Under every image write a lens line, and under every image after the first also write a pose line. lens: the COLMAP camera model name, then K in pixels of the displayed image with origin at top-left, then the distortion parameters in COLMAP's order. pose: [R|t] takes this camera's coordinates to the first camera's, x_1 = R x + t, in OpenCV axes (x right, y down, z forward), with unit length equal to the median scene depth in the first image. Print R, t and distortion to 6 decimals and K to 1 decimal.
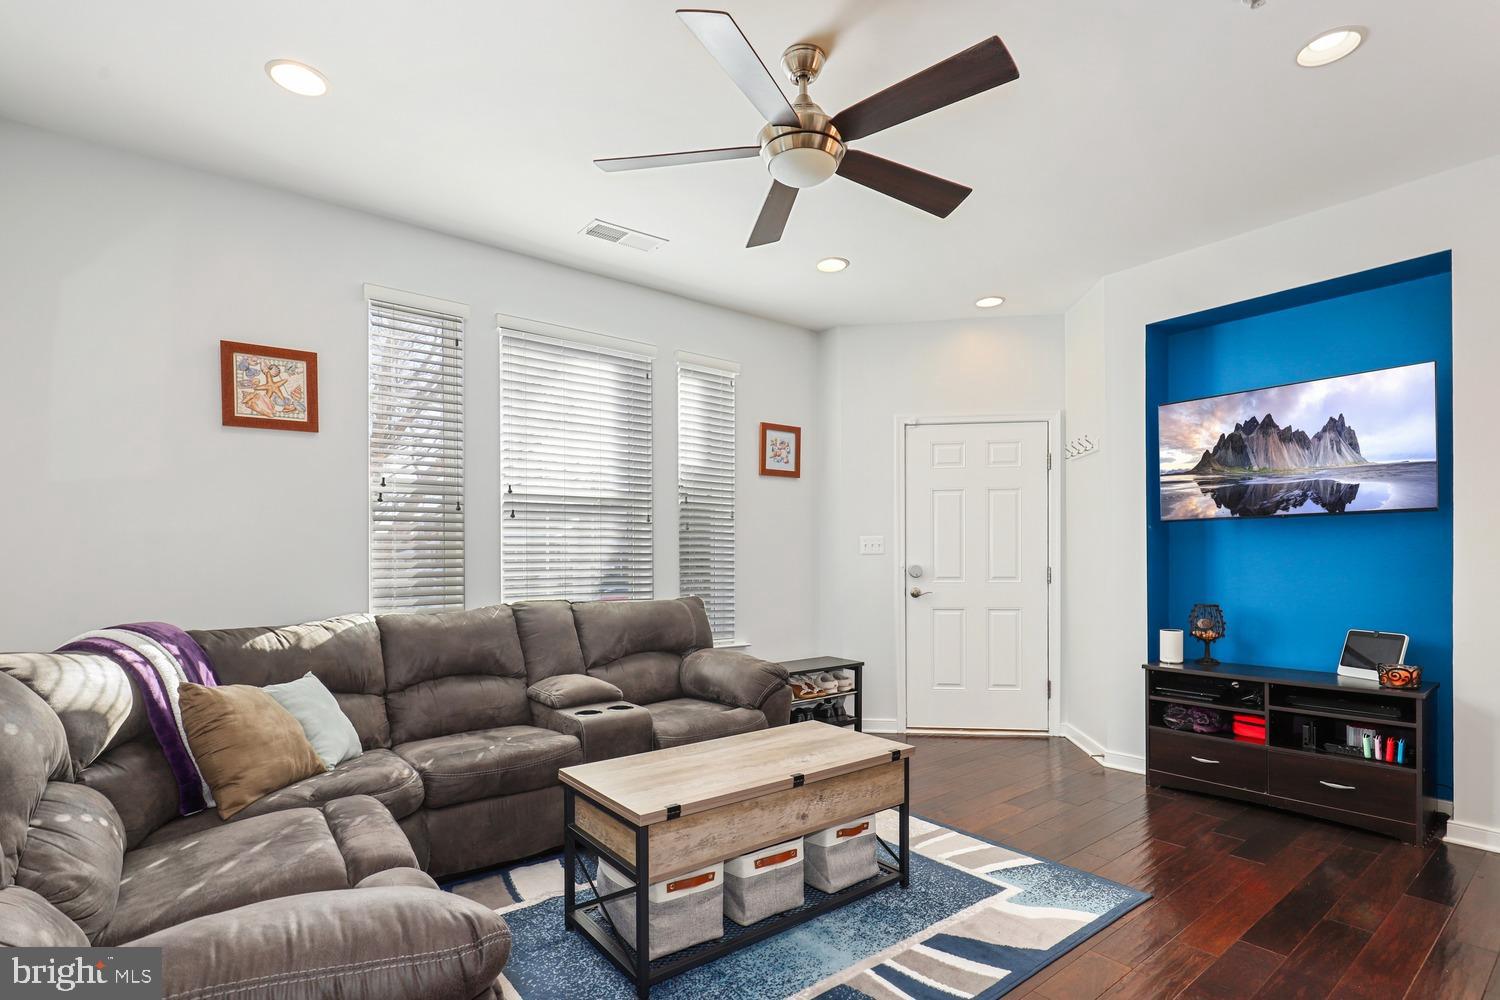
lens RADIAL K [[723.9, 0, 731.5], [0, 723.9, 557.7], [0, 0, 1]] dist [-0.001913, -0.000946]
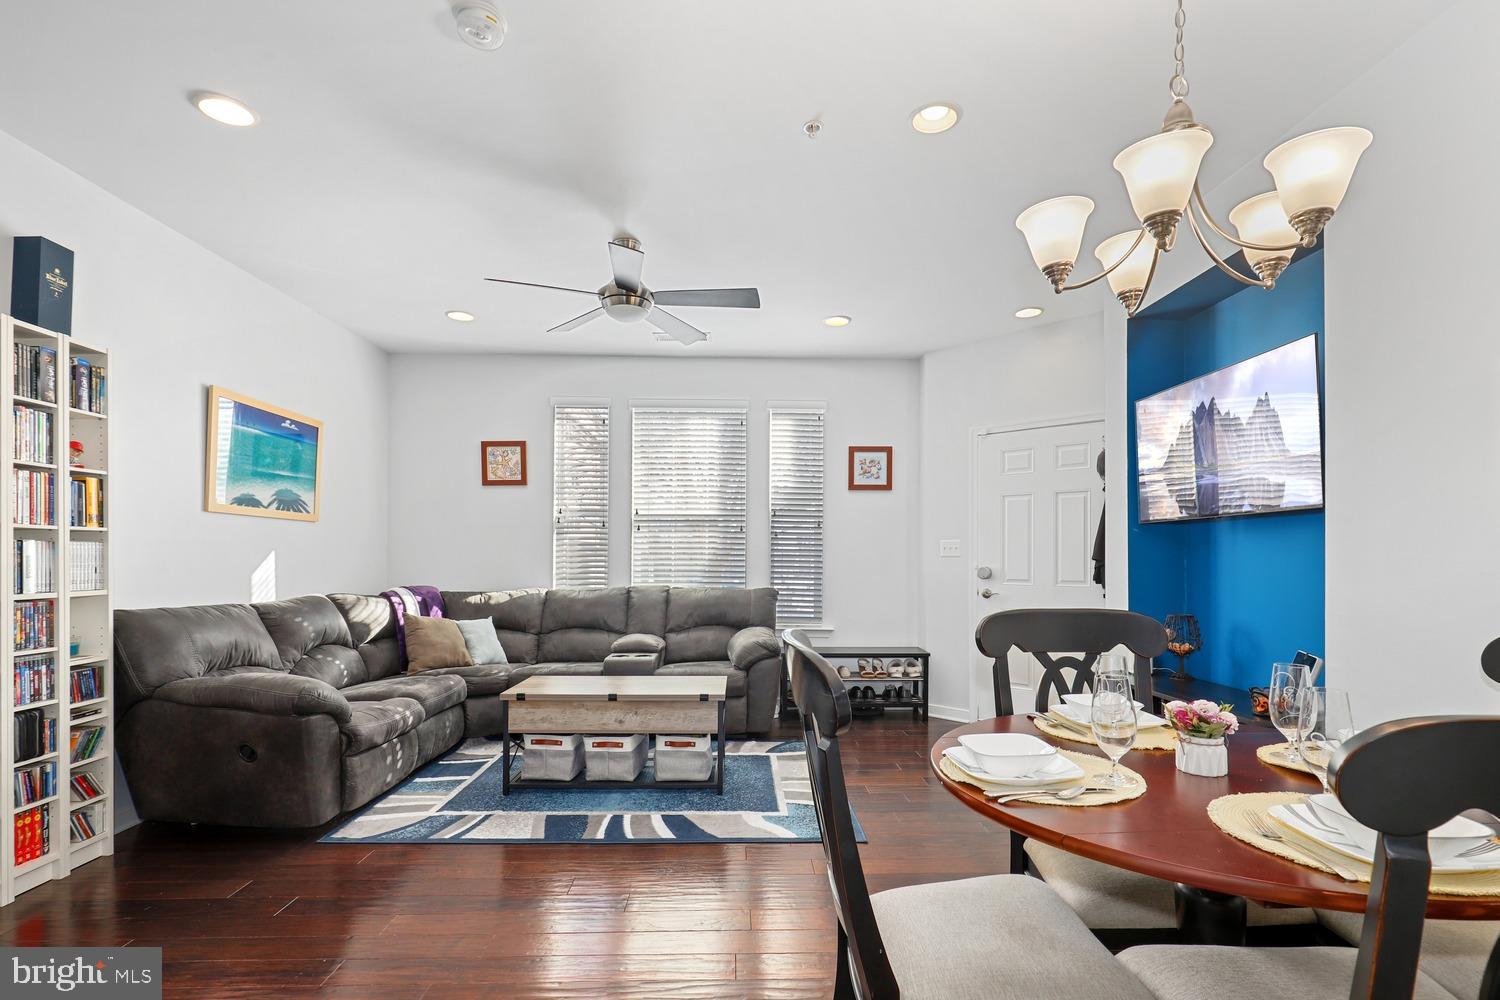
lens RADIAL K [[687.9, 0, 754.7], [0, 687.9, 560.8], [0, 0, 1]] dist [-0.004808, 0.000336]
pose [[0.801921, 0.009198, -0.597359, 0.805387], [-0.009036, 0.999954, 0.003267, 0.001191], [0.597361, 0.002778, 0.801967, -0.015494]]
